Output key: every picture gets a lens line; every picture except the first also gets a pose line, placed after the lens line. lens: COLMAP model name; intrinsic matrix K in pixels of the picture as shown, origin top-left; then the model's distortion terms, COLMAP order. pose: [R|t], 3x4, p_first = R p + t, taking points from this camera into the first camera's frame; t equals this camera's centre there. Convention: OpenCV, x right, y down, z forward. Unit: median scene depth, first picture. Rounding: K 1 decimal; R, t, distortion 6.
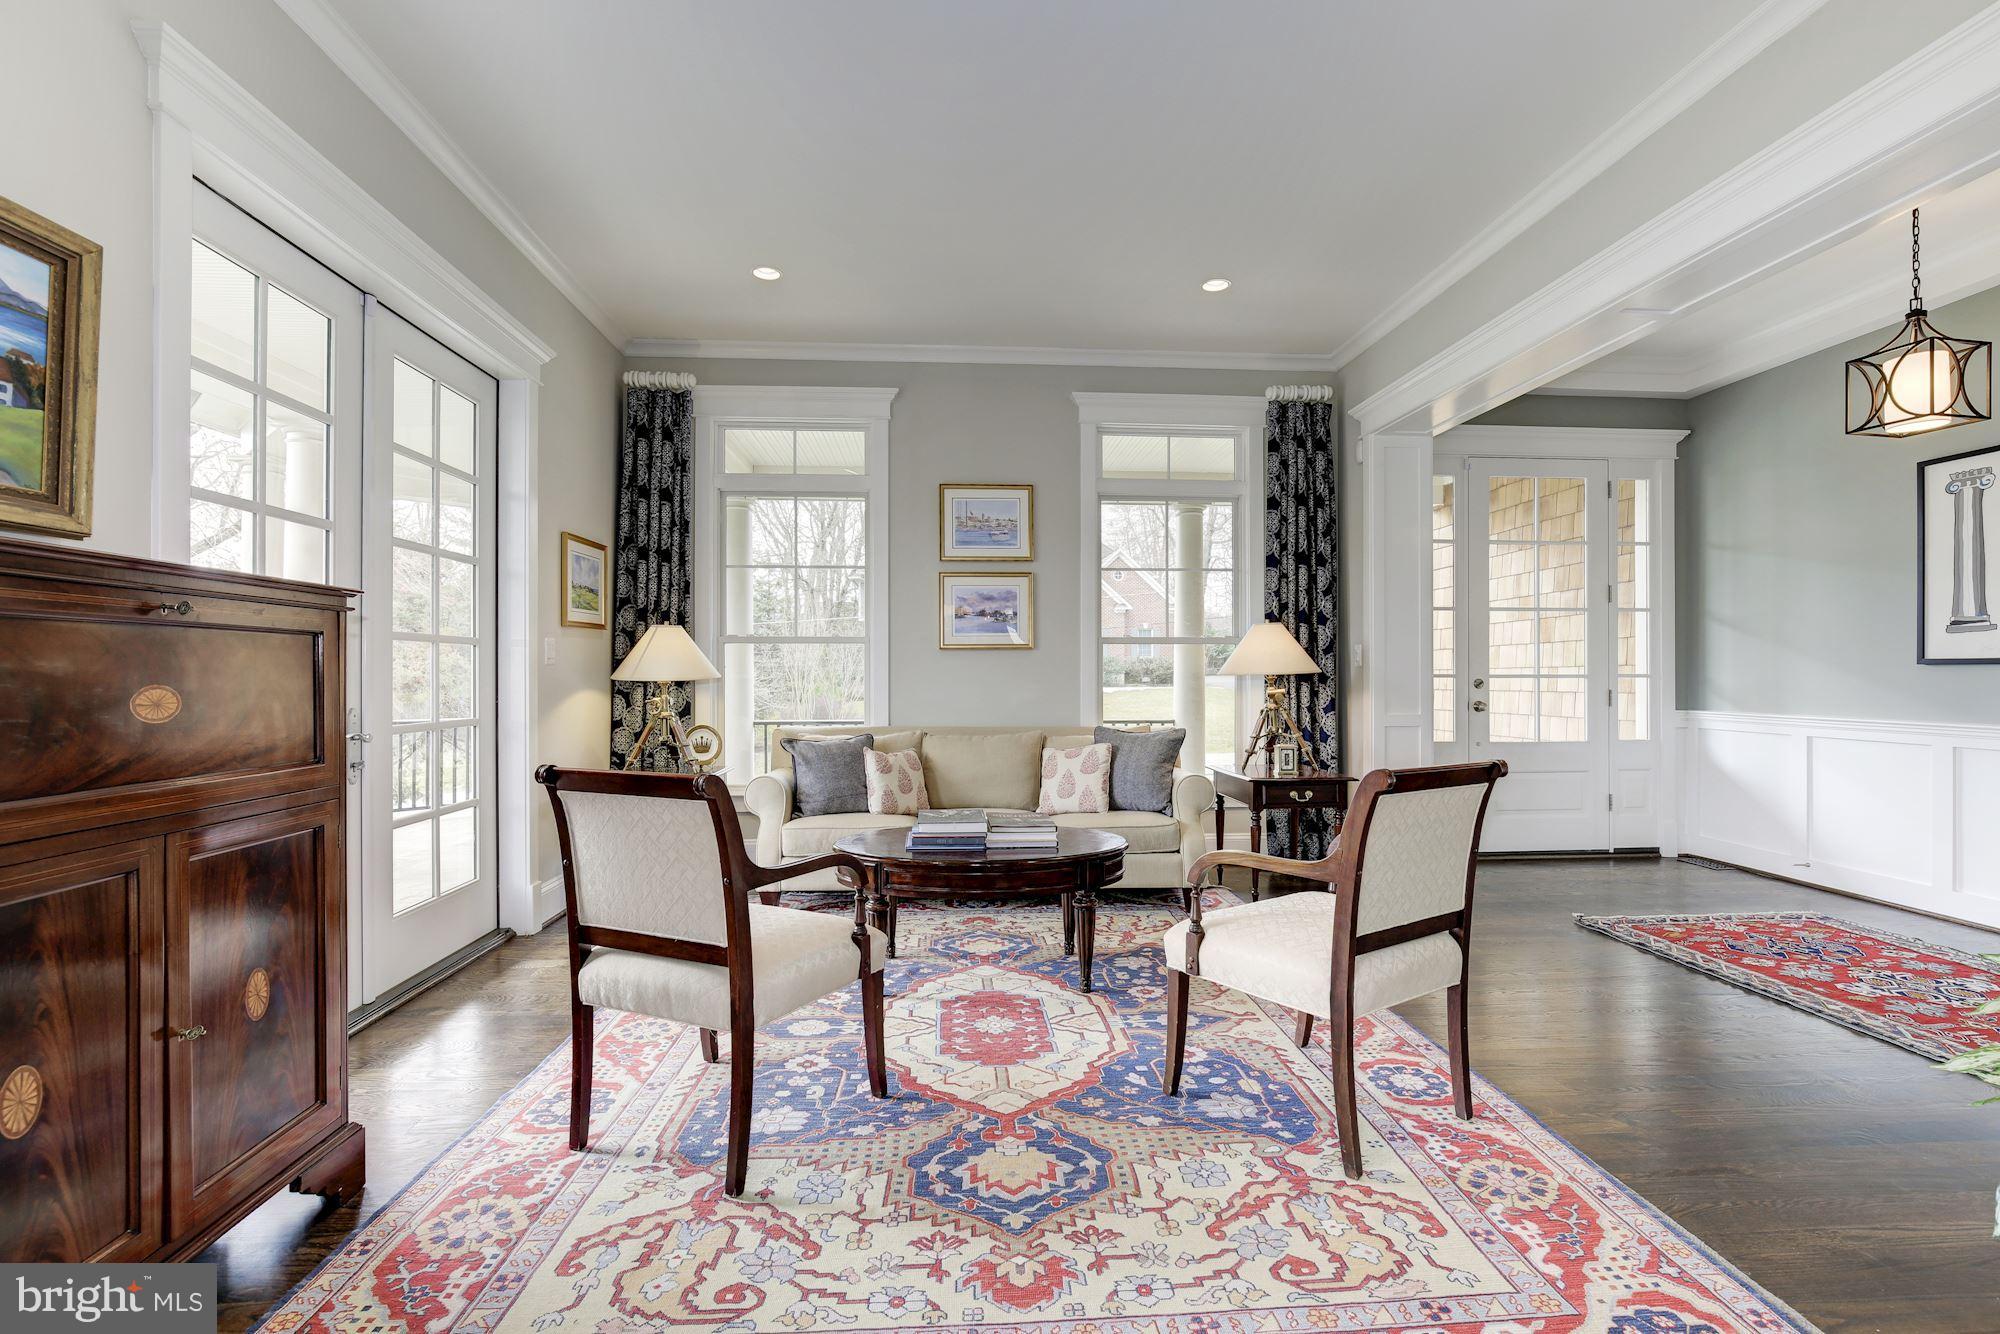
lens RADIAL K [[909.3, 0, 1005.4], [0, 909.3, 673.3], [0, 0, 1]] dist [-0.014730, 0.000466]
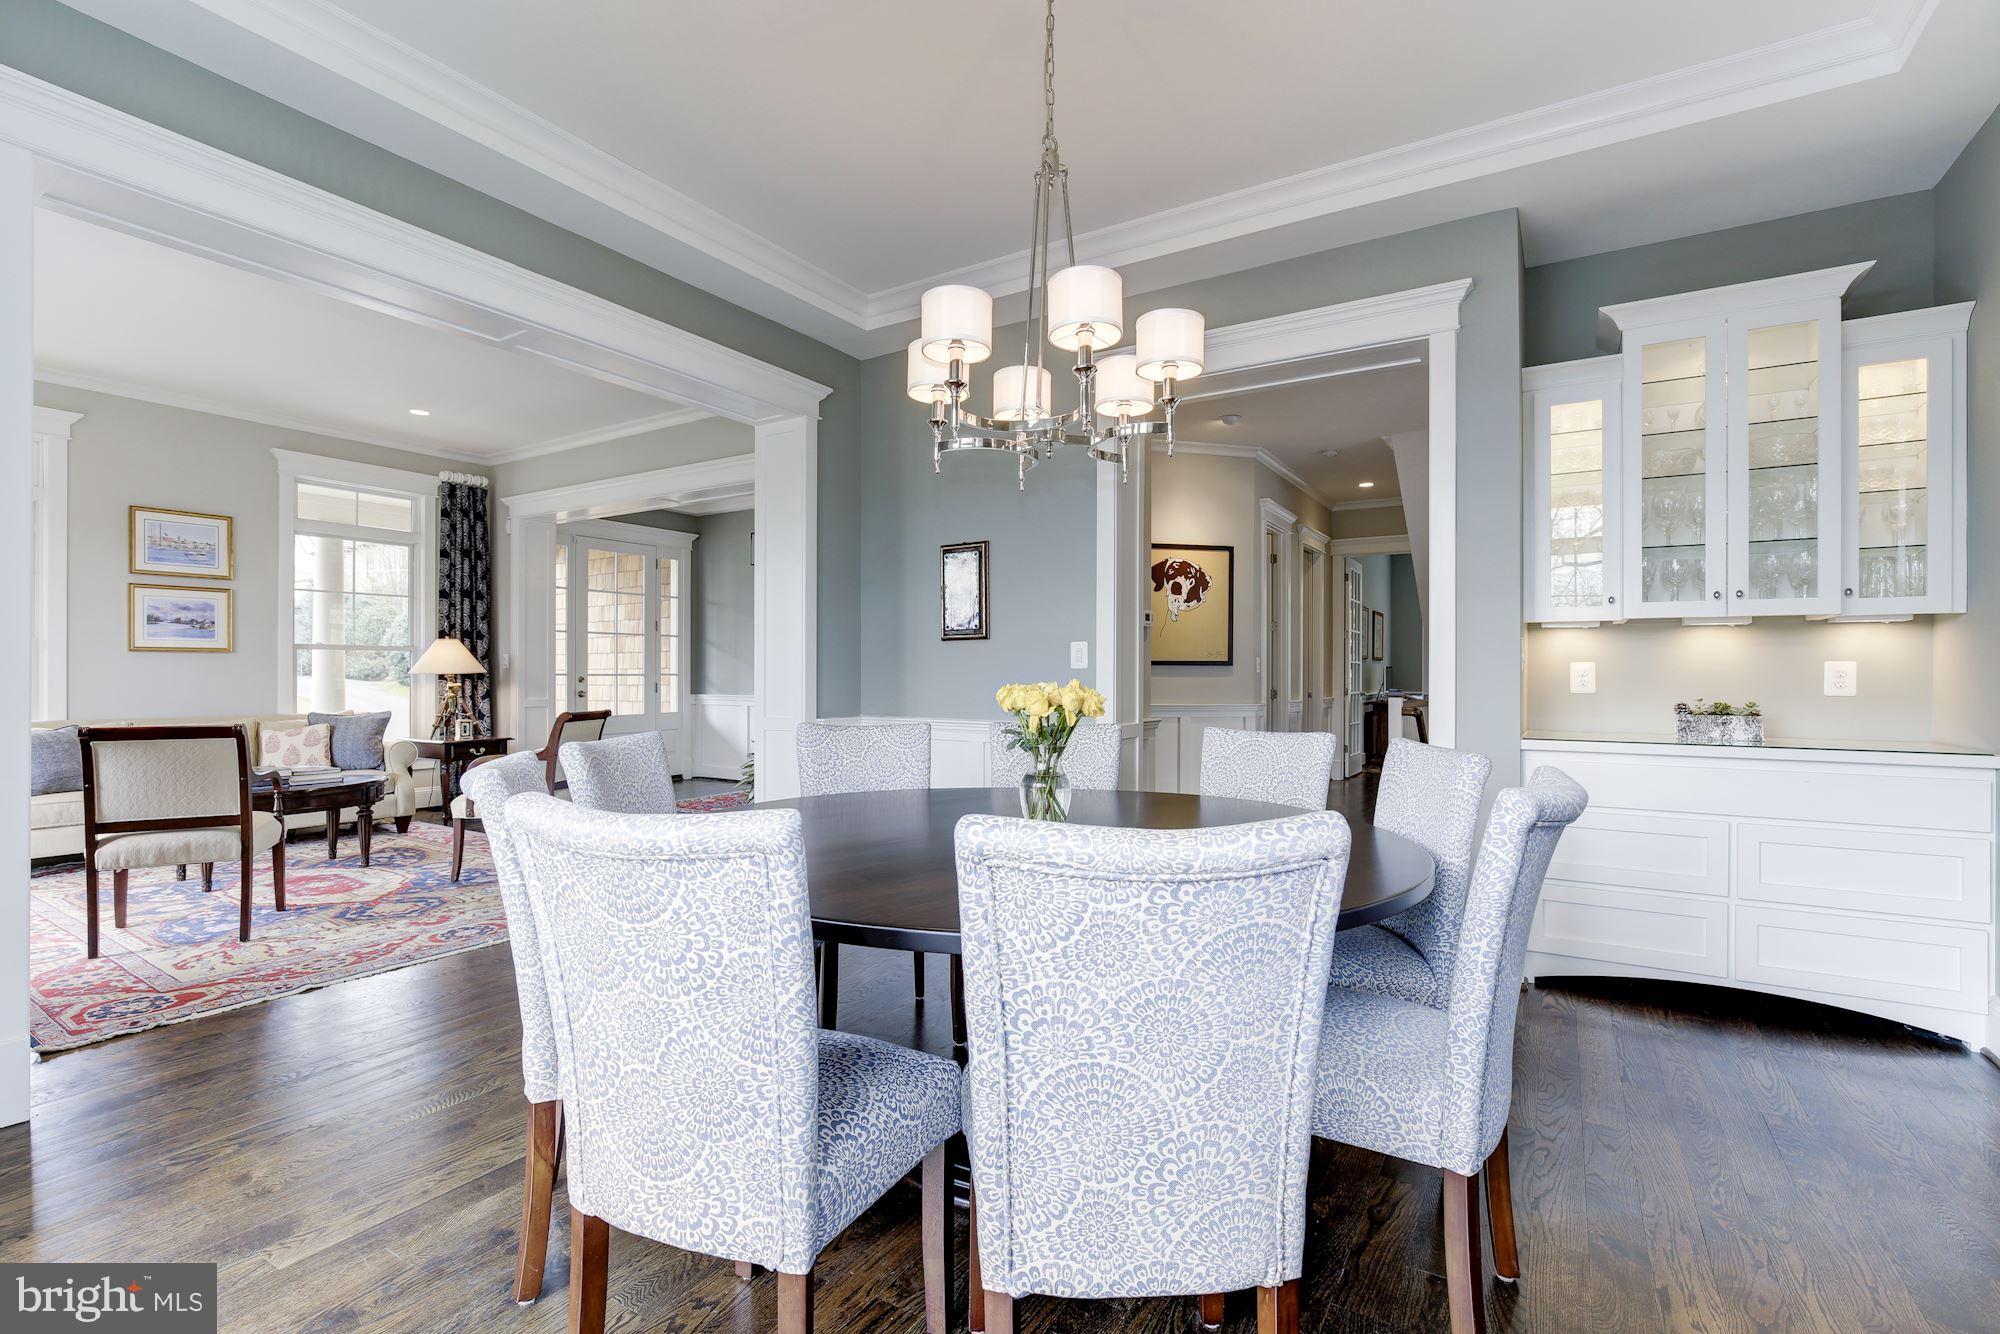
lens RADIAL K [[909.3, 0, 993.6], [0, 909.3, 675.1], [0, 0, 1]] dist [-0.014730, 0.000466]
pose [[0.594380, 0.000455, 0.804184, -0.334929], [-0.003536, 0.999992, 0.002048, -0.002215], [-0.804177, -0.004061, 0.594377, -0.539284]]
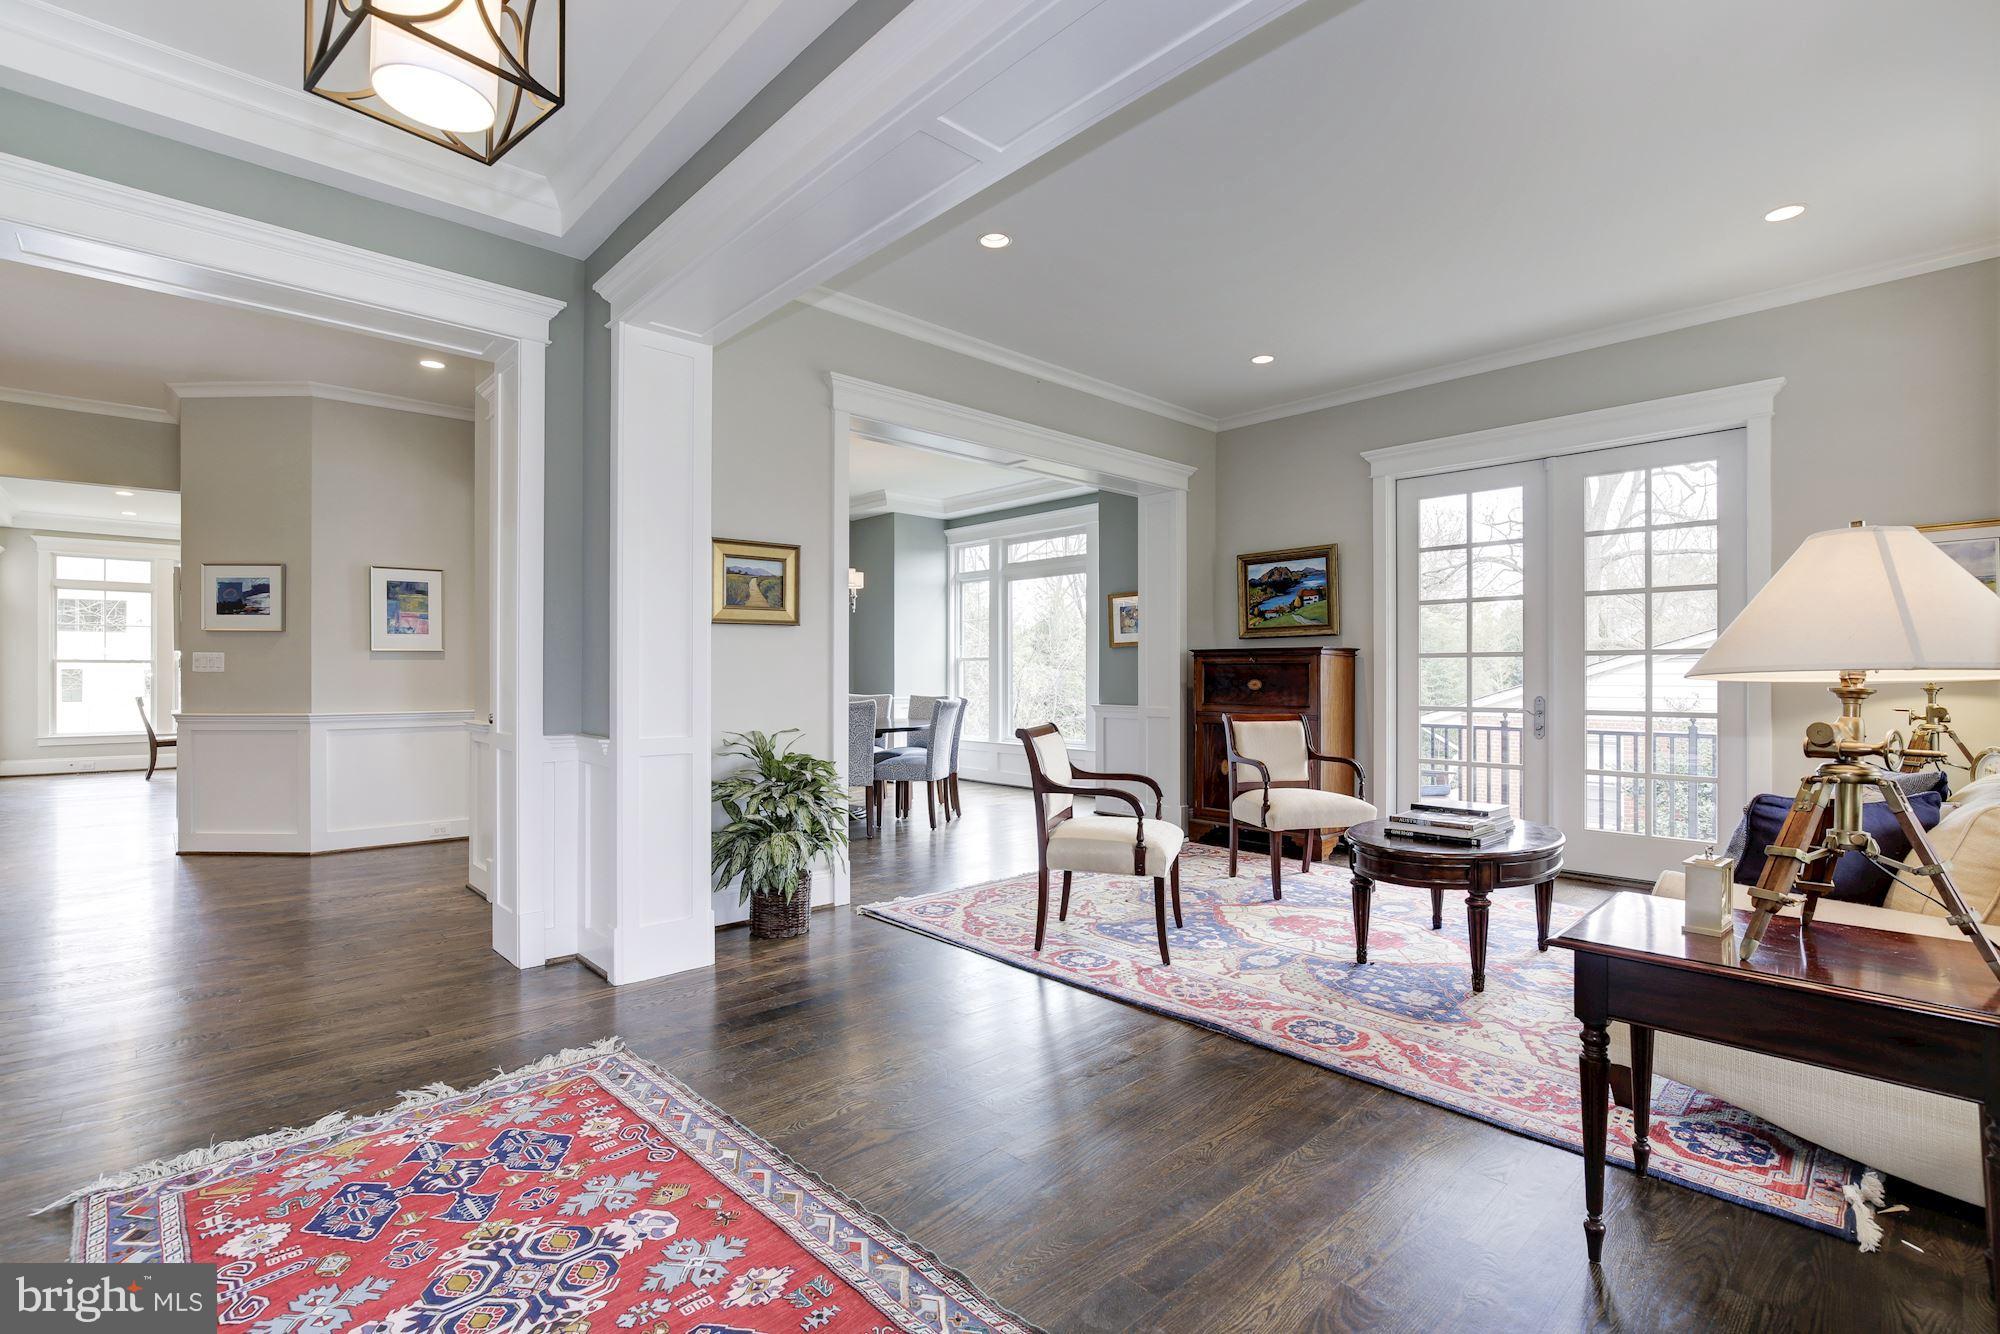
lens RADIAL K [[909.3, 0, 1004.0], [0, 909.3, 673.2], [0, 0, 1]] dist [-0.014730, 0.000466]
pose [[-0.772606, -0.000994, -0.634885, 0.786090], [0.001528, 0.999993, -0.003425, -0.001462], [0.634884, -0.003616, -0.772599, 1.095971]]
